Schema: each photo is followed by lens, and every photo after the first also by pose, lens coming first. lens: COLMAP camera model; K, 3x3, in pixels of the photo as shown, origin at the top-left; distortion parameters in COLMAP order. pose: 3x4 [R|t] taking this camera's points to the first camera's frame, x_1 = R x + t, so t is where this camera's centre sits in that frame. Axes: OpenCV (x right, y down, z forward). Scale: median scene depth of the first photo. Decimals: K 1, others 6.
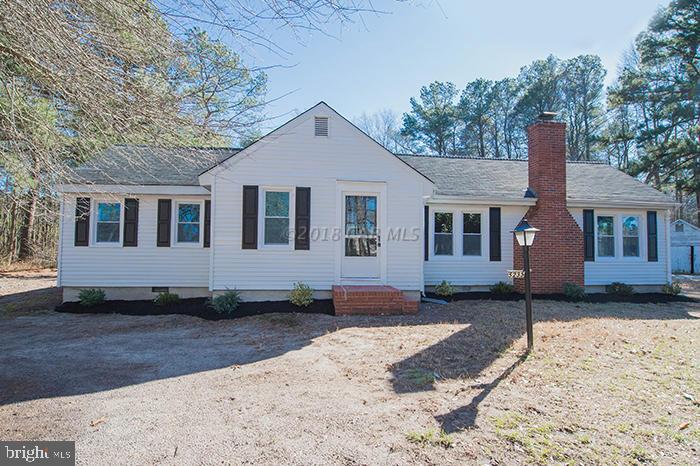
lens RADIAL K [[353.6, 0, 349.5], [0, 353.6, 231.5], [0, 0, 1]] dist [-0.026835, -0.000428]
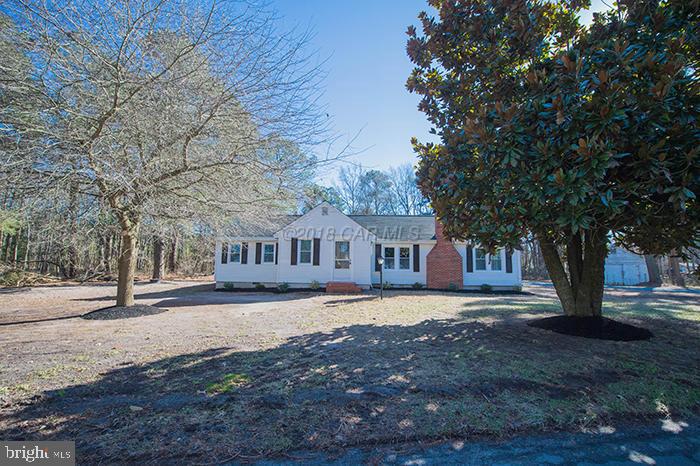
lens RADIAL K [[296.3, 0, 351.2], [0, 296.3, 232.6], [0, 0, 1]] dist [-0.003160, -0.000666]
pose [[0.987396, -0.014365, -0.157616, 0.362650], [0.004365, 0.997965, -0.063612, -0.035689], [0.158209, 0.062122, 0.985449, -0.792429]]
